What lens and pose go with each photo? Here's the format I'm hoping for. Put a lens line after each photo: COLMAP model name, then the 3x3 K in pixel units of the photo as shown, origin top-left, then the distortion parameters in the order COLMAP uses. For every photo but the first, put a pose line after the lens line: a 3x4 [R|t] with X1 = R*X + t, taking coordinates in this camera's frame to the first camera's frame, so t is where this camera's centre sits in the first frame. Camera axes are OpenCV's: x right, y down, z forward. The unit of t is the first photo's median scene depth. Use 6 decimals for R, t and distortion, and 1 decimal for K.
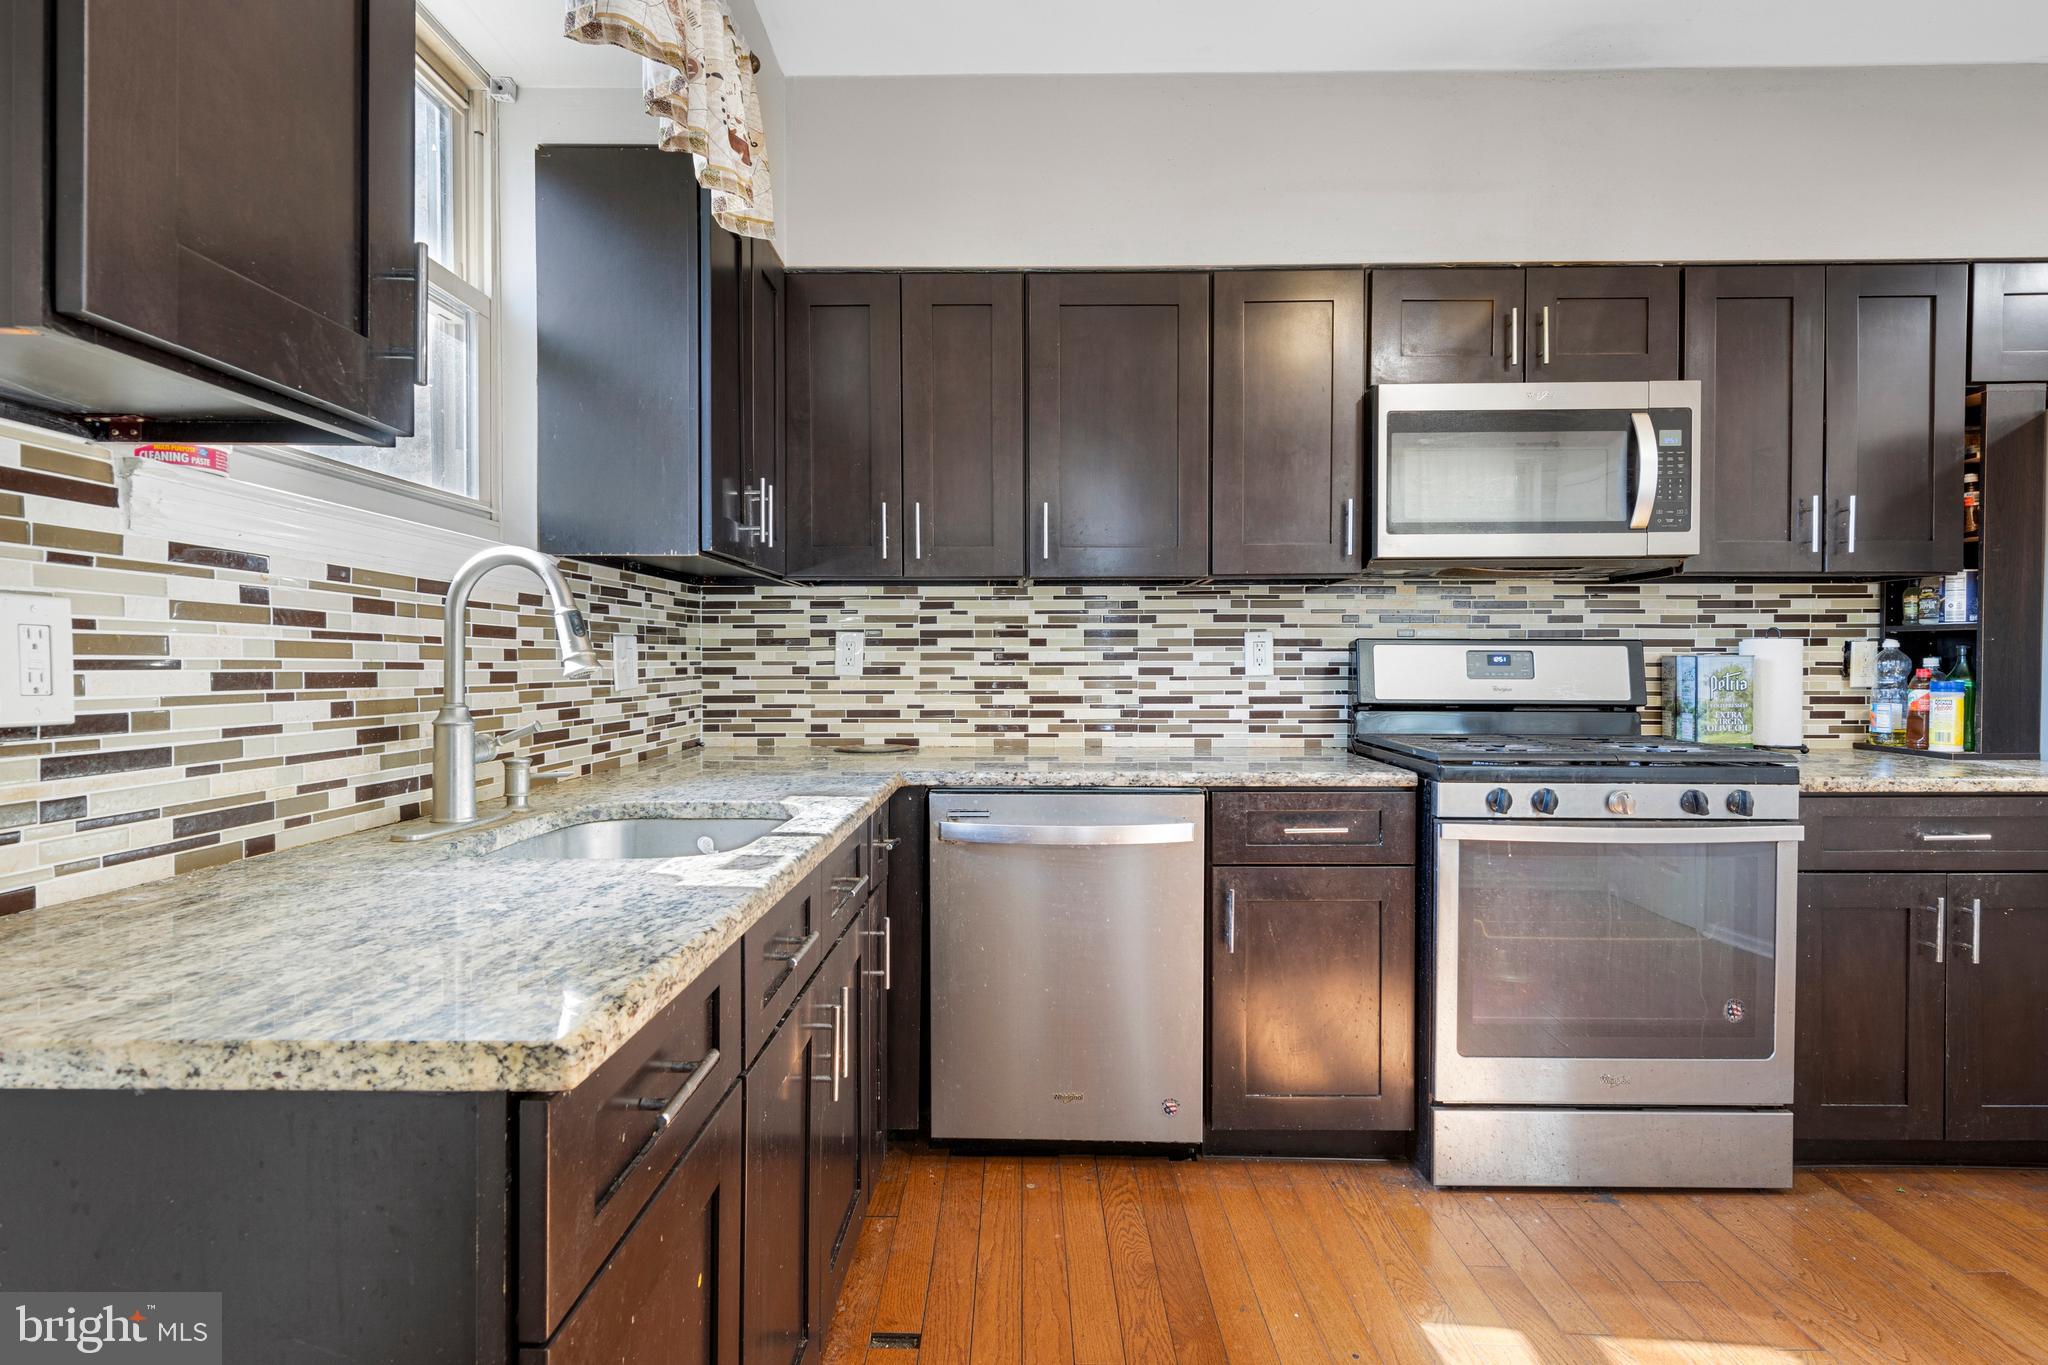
lens RADIAL K [[1039.9, 0, 1023.8], [0, 1039.9, 677.5], [0, 0, 1]] dist [0.001902, -0.000516]
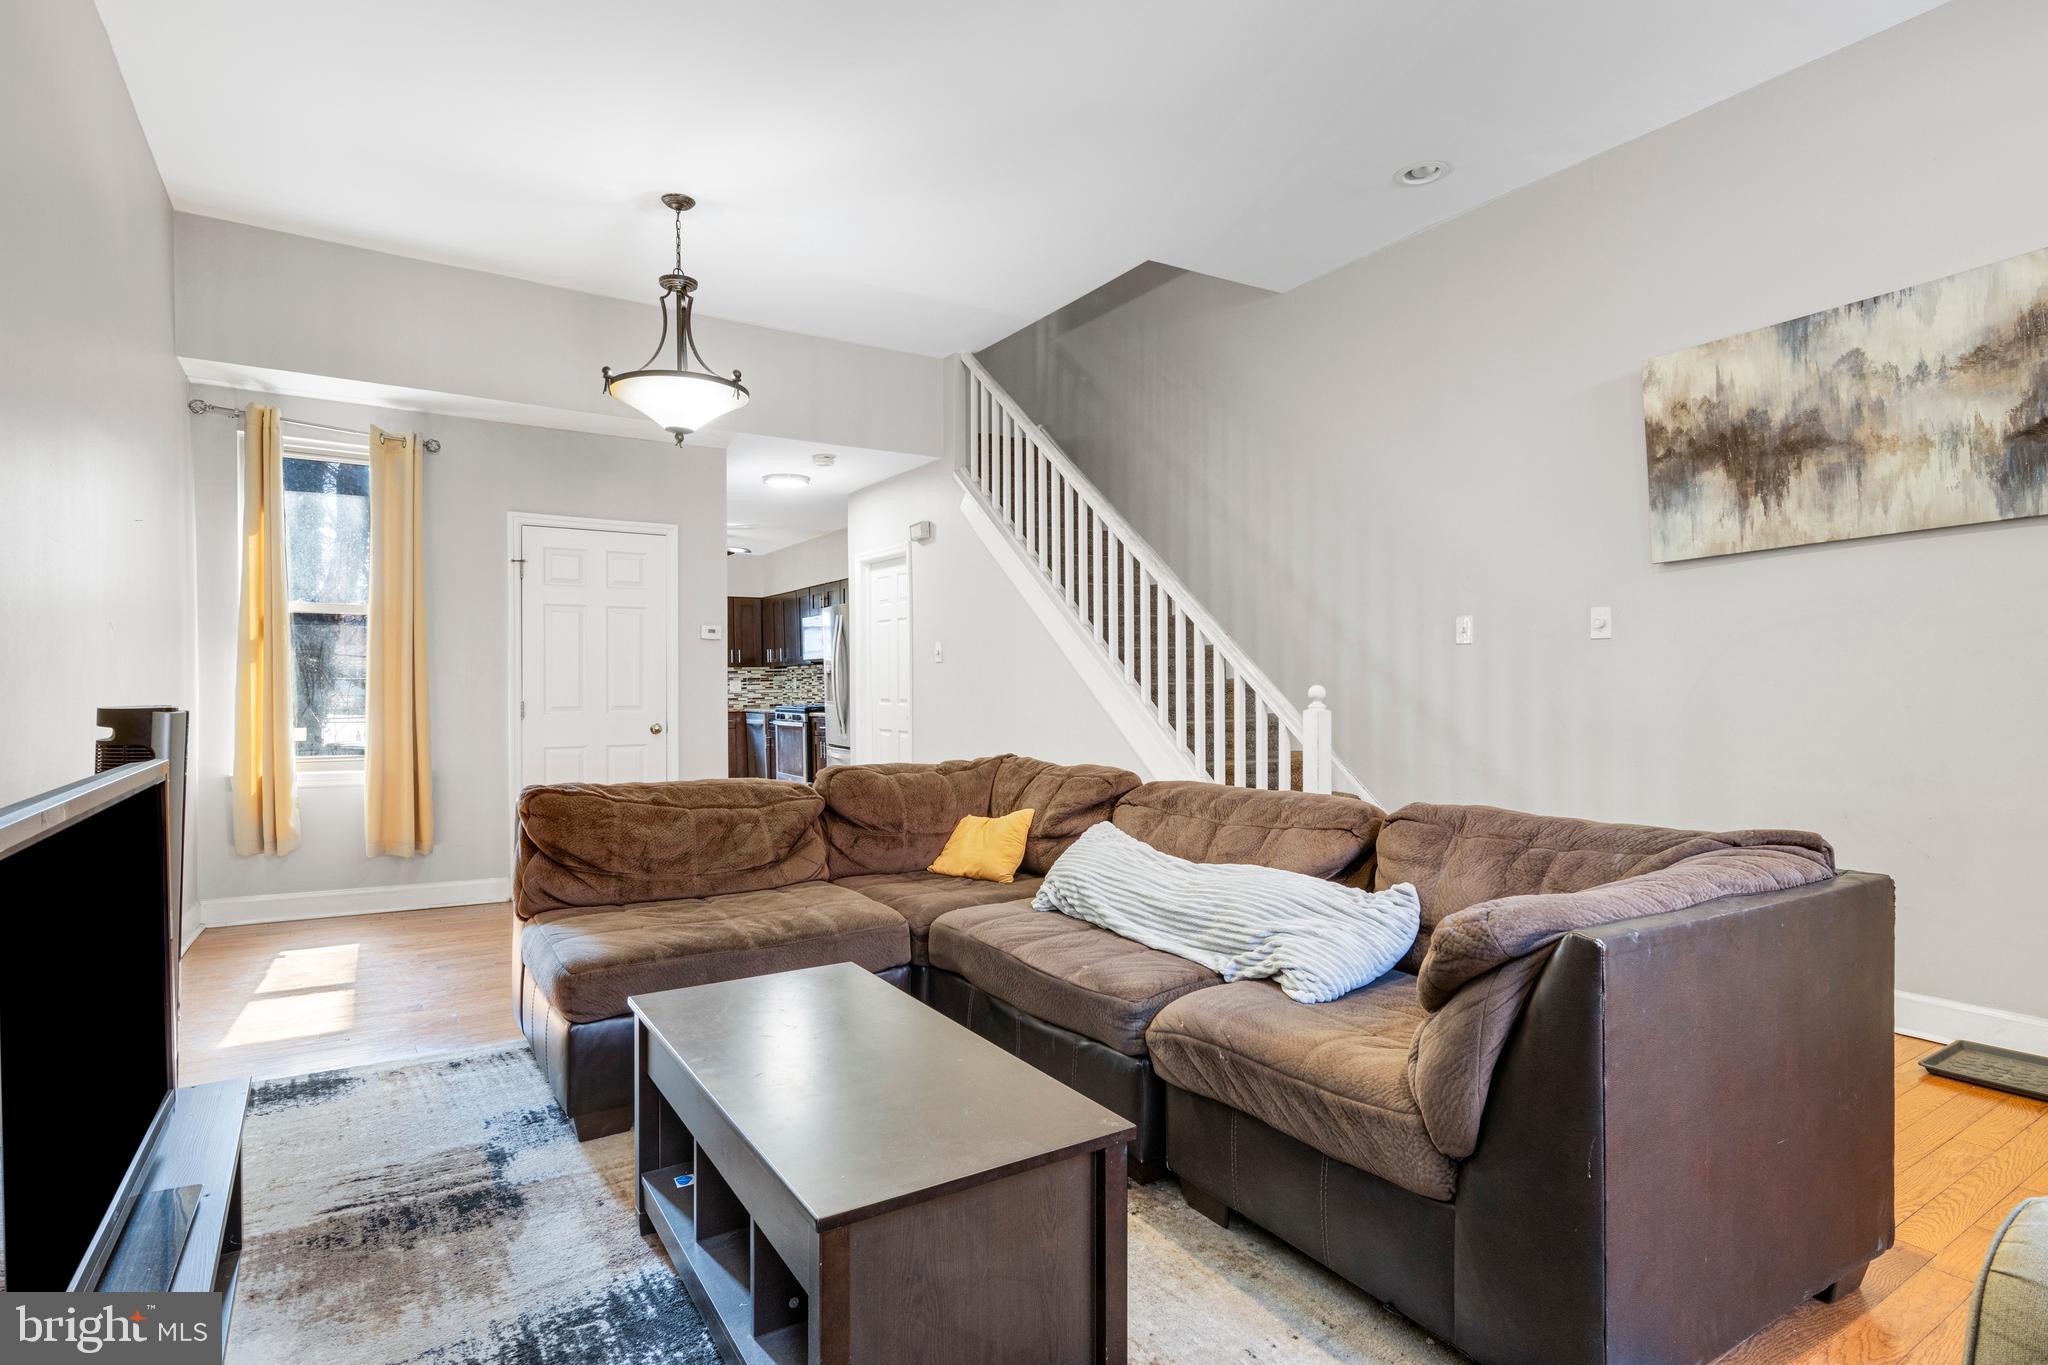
lens RADIAL K [[1046.5, 0, 1024.0], [0, 1046.5, 682.5], [0, 0, 1]] dist [0.002576, 0.000084]
pose [[0.547907, -0.005614, -0.836520, 3.772038], [0.001062, 0.999981, -0.006016, 0.000040], [0.836538, 0.002408, 0.547903, -0.475480]]
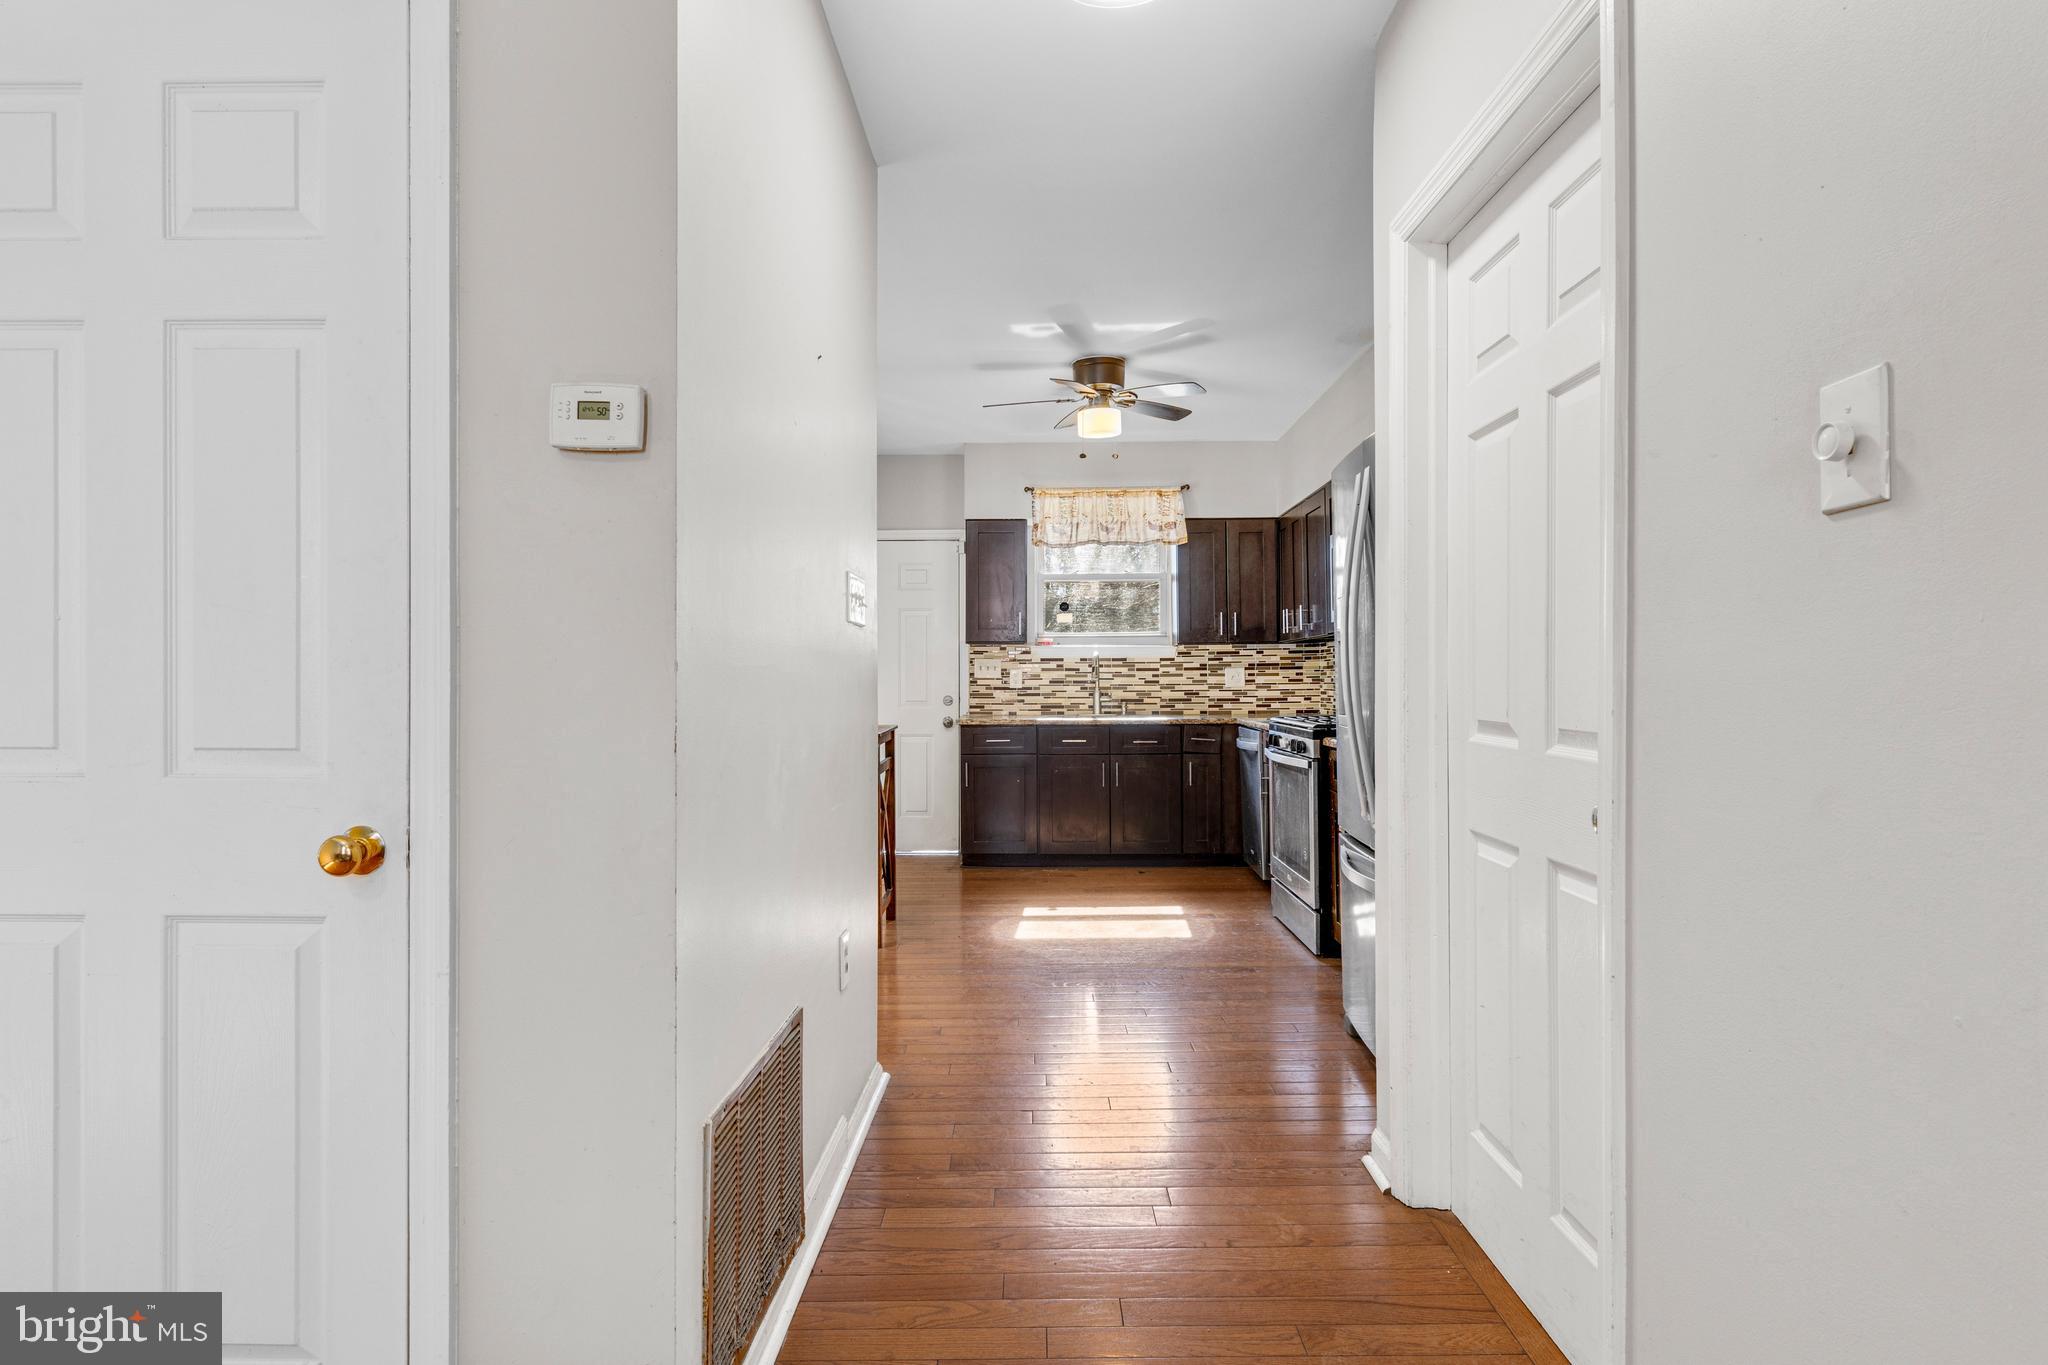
lens RADIAL K [[1046.5, 0, 1024.0], [0, 1046.5, 682.5], [0, 0, 1]] dist [0.002576, 0.000084]
pose [[-0.006937, 0.001209, -0.999975, 2.050084], [-0.007170, 0.999974, 0.001259, 0.000159], [0.999950, 0.007178, -0.006928, 0.379501]]
